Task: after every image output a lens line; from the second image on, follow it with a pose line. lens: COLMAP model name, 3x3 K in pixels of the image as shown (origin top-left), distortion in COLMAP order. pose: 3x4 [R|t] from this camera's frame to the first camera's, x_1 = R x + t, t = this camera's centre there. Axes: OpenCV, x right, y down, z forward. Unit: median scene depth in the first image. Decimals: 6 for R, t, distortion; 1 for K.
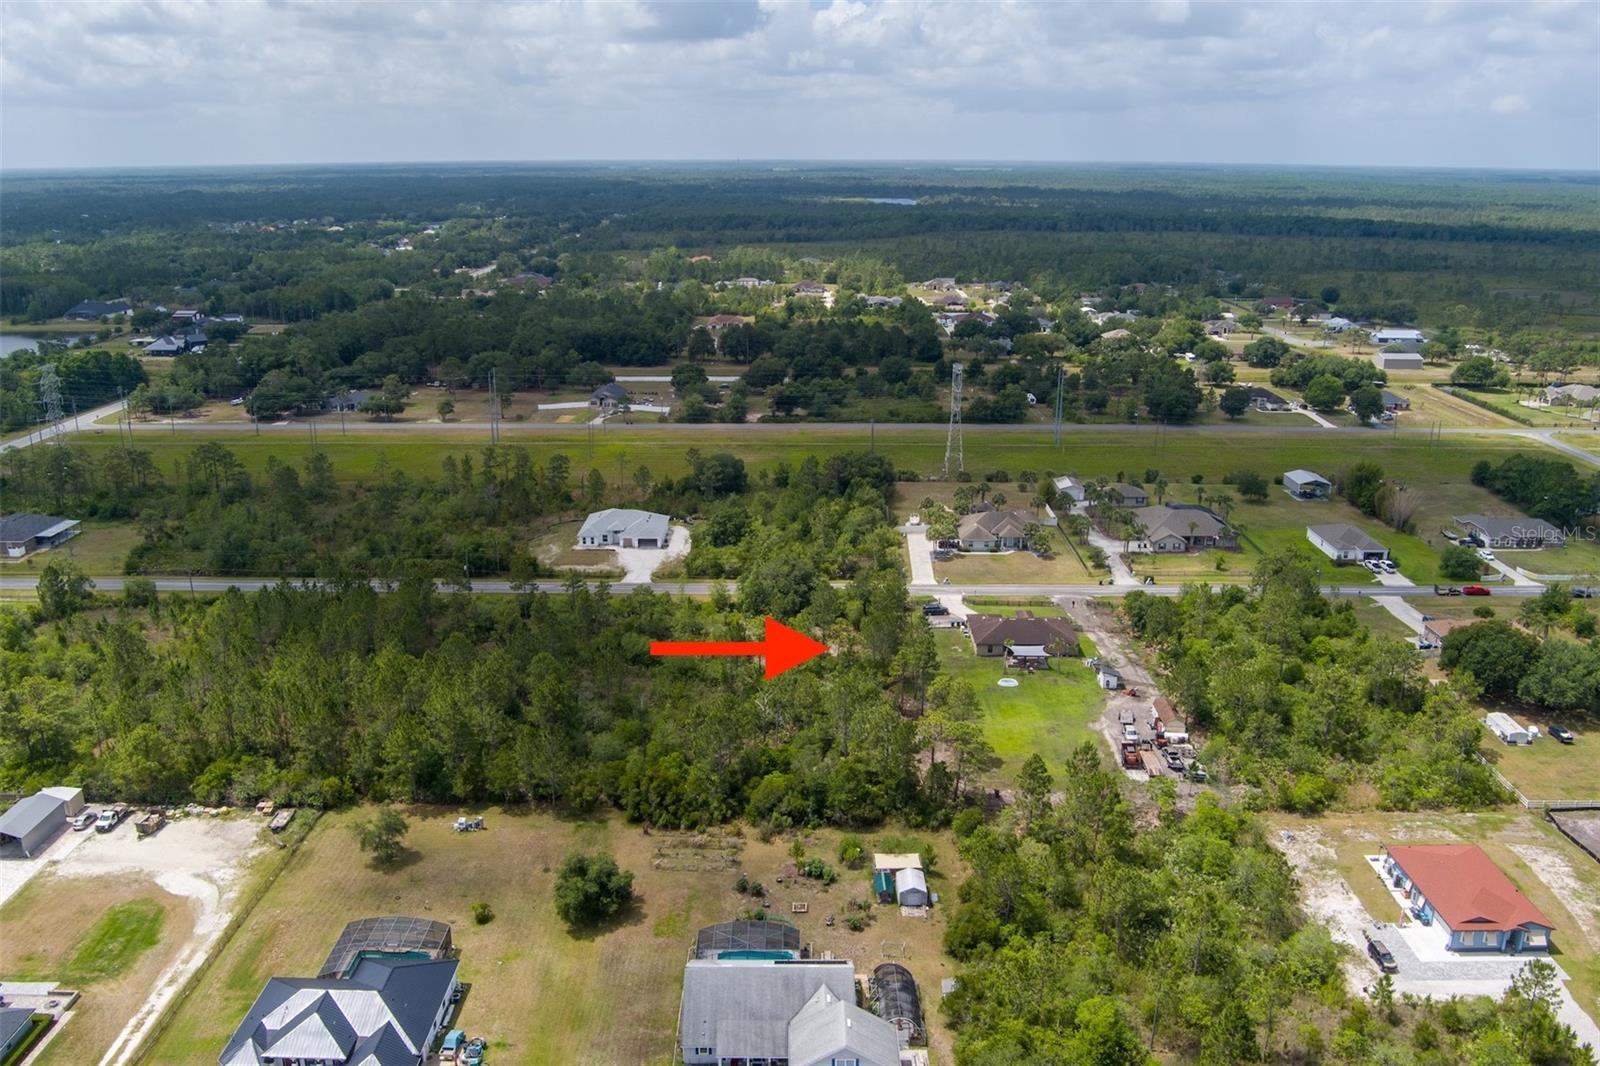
lens RADIAL K [[1294.6, 0, 794.1], [0, 1294.6, 488.4], [0, 0, 1]] dist [-0.074419, 0.022388]
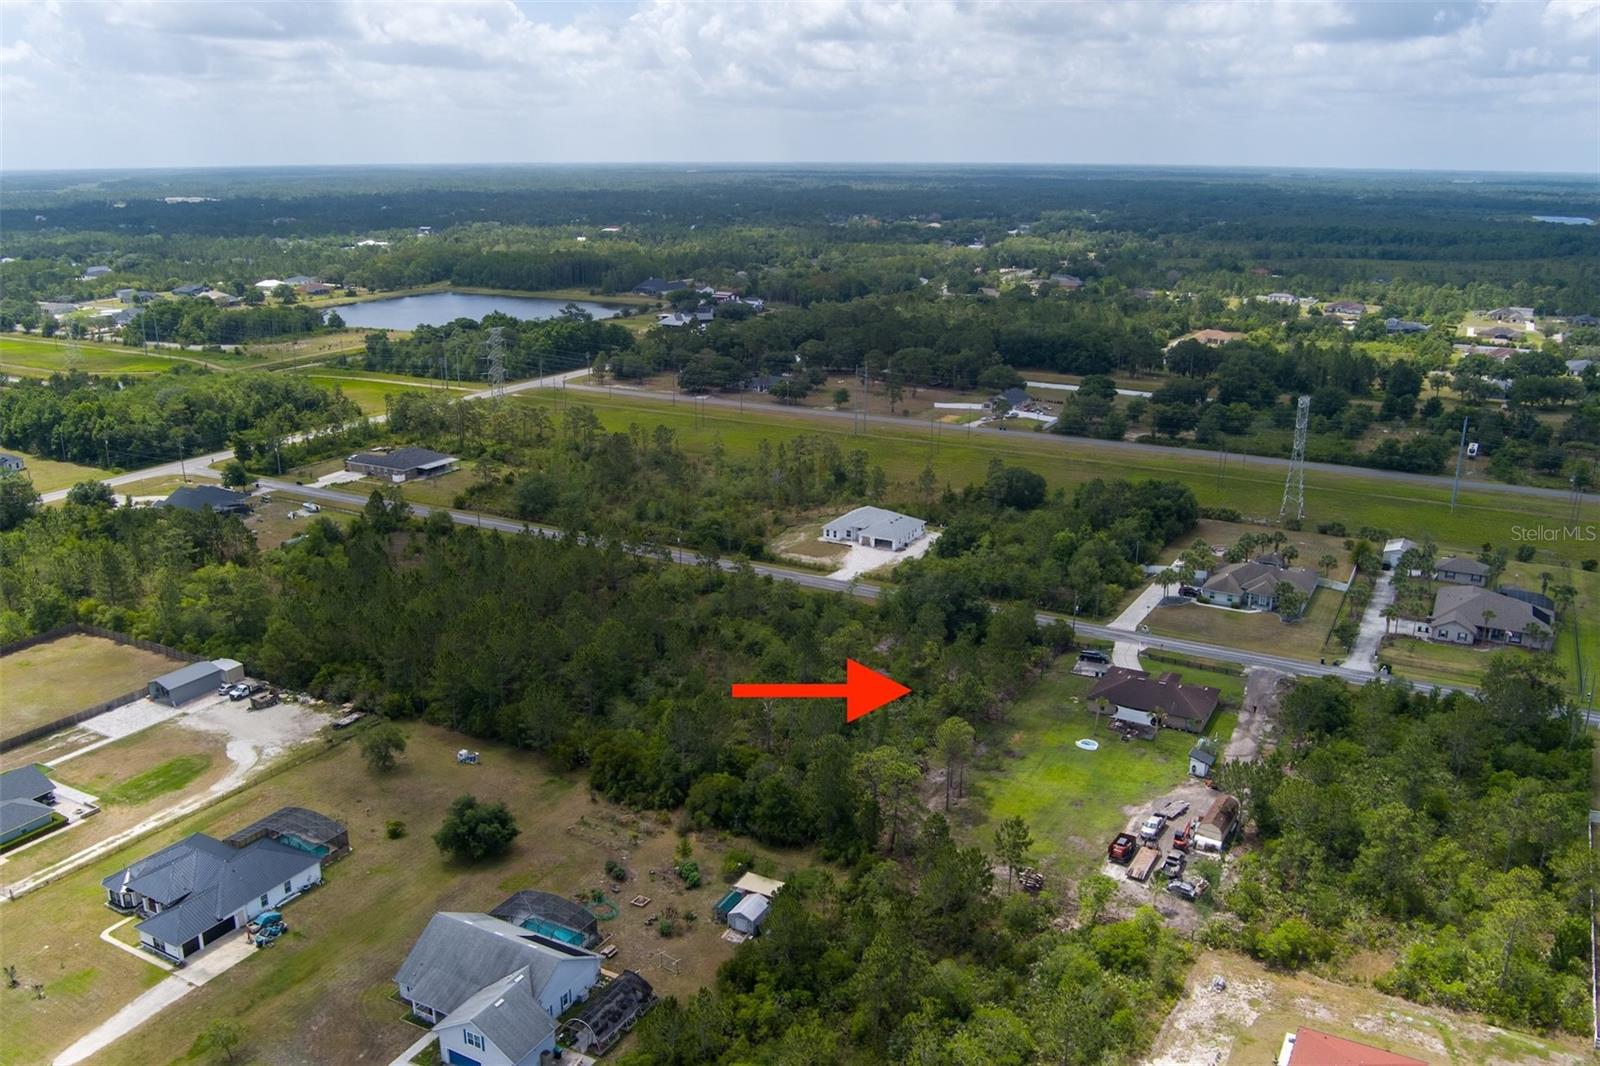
lens RADIAL K [[1294.6, 0, 799.7], [0, 1294.6, 498.2], [0, 0, 1]] dist [-0.074419, 0.022388]
pose [[0.881225, 0.123096, -0.456389, 0.286391], [-0.120672, 0.992090, 0.034582, -0.019964], [0.457035, 0.024599, 0.889108, 0.082040]]
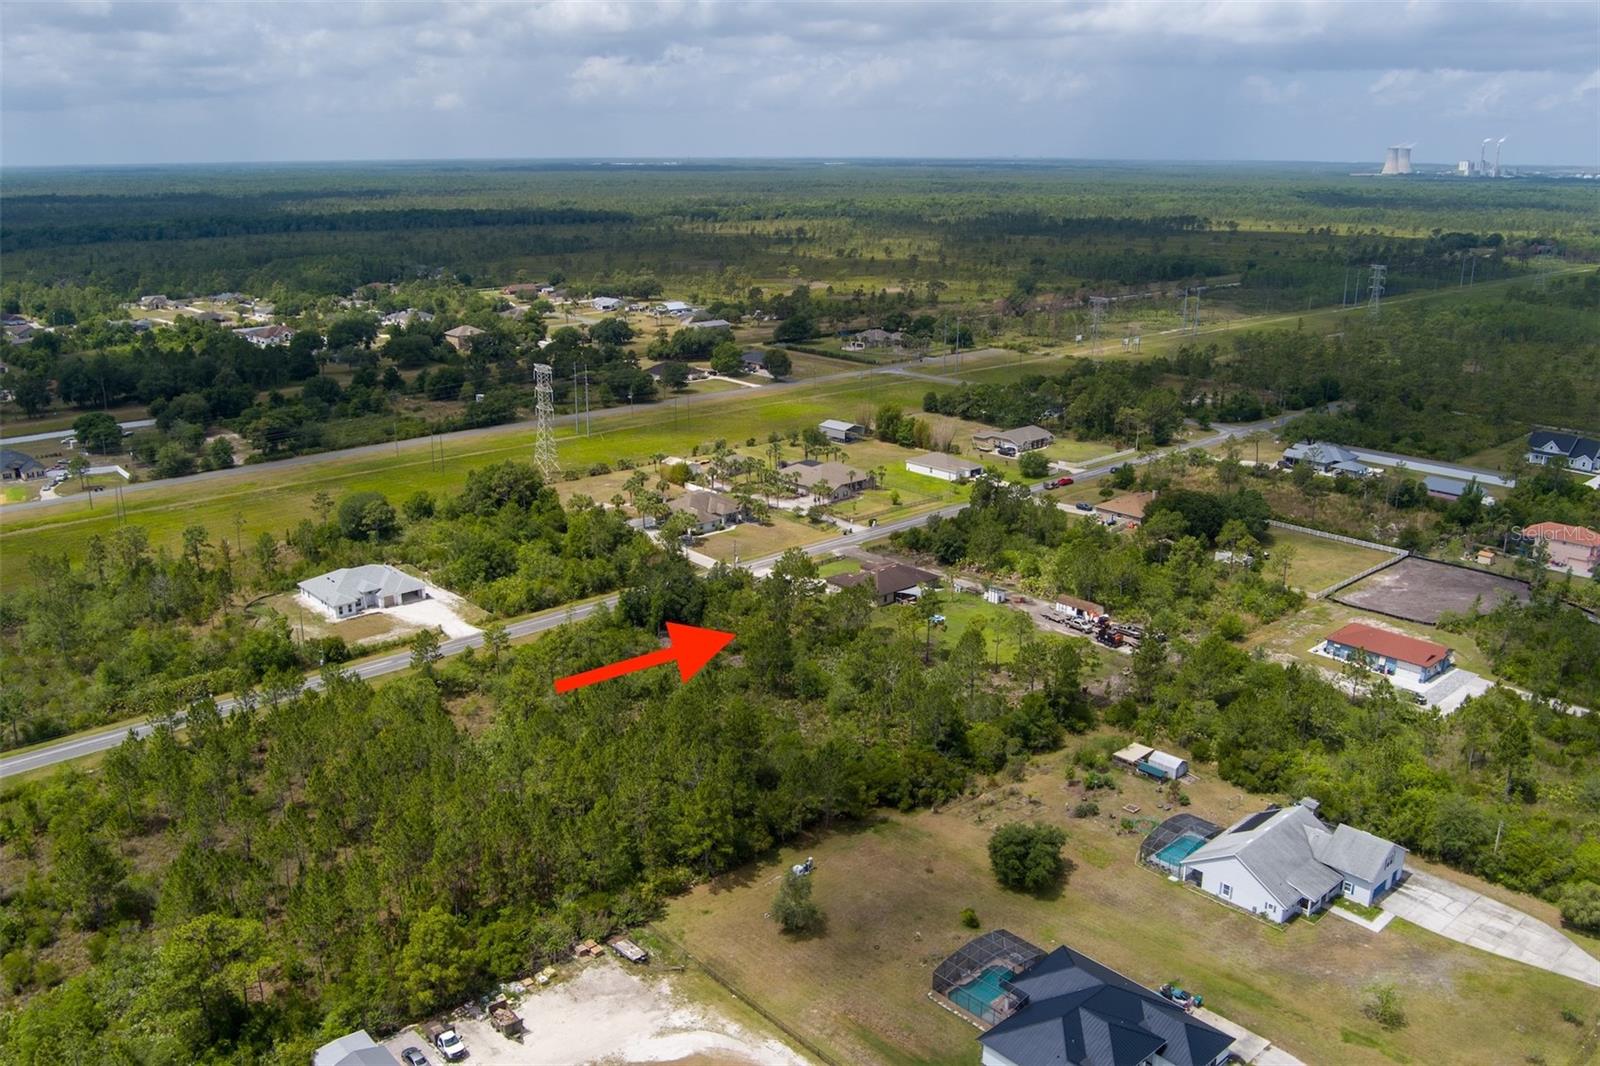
lens RADIAL K [[1294.6, 0, 790.8], [0, 1294.6, 516.7], [0, 0, 1]] dist [-0.074419, 0.022388]
pose [[0.736832, -0.185953, 0.650001, -0.490125], [0.171052, 0.981425, 0.086865, -0.043397], [-0.654080, 0.047179, 0.754953, 0.171594]]
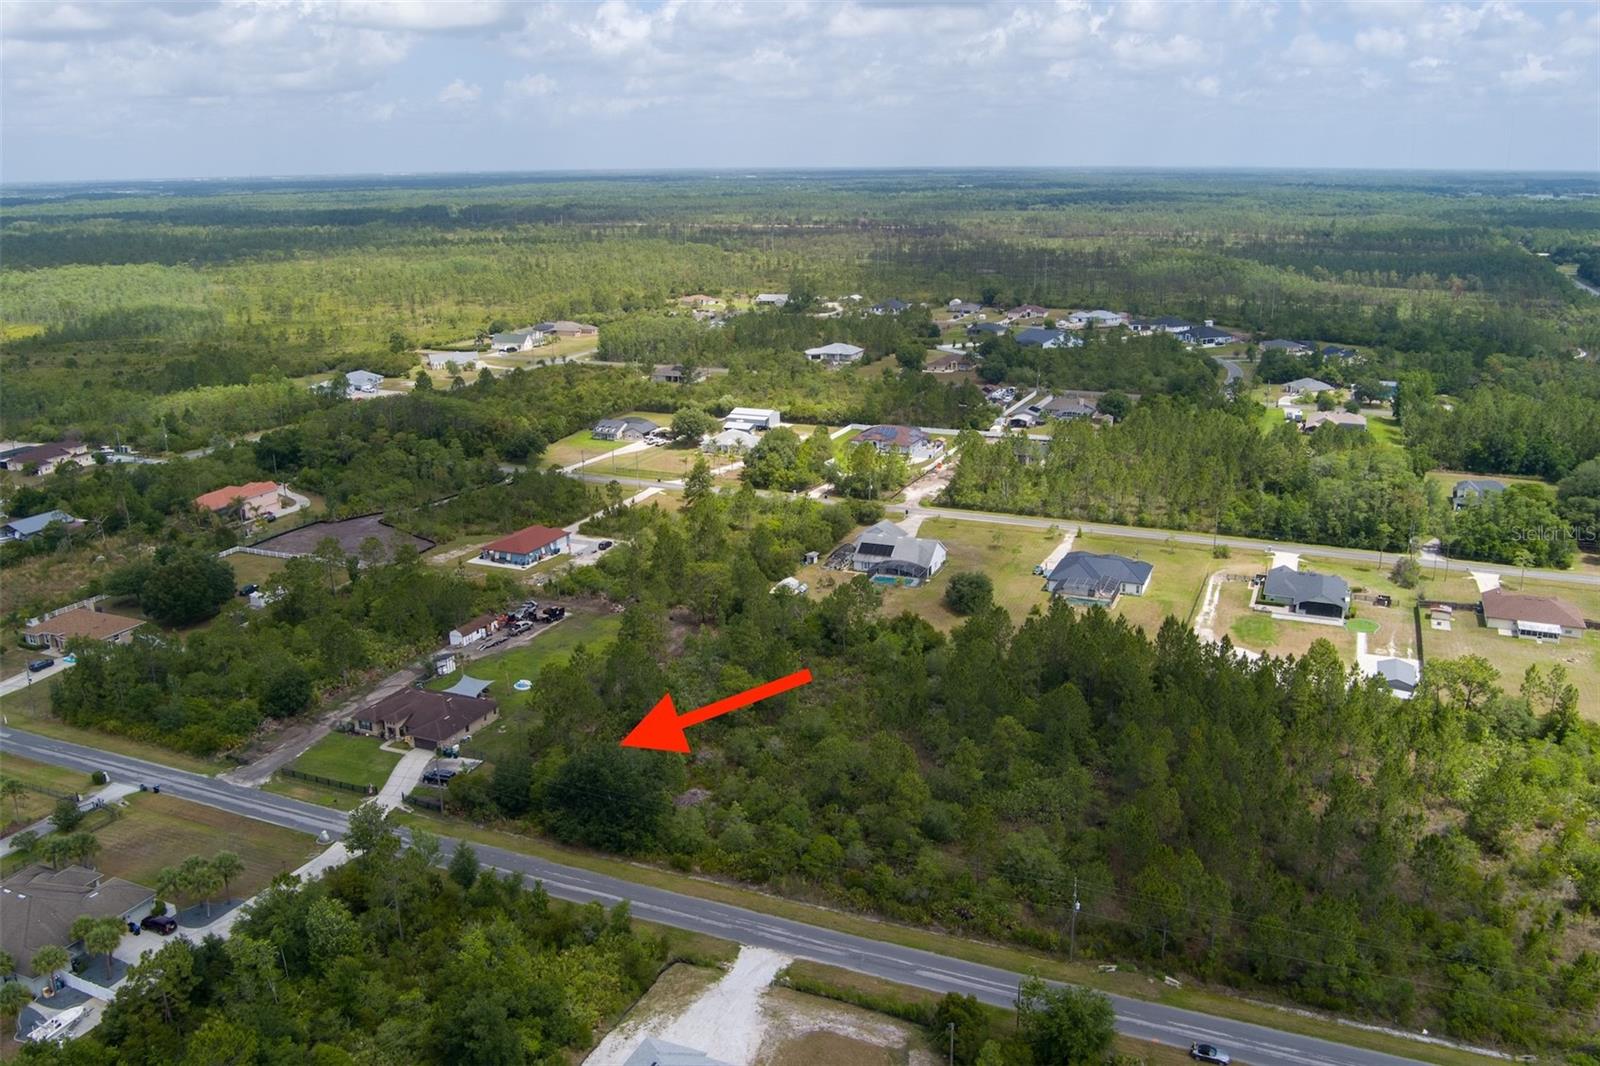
lens RADIAL K [[1294.6, 0, 796.7], [0, 1294.6, 516.5], [0, 0, 1]] dist [-0.074419, 0.022388]
pose [[-0.924511, -0.095504, 0.368996, -0.296612], [0.102527, 0.870106, 0.482082, -0.325404], [-0.367106, 0.483523, -0.794631, 1.259016]]
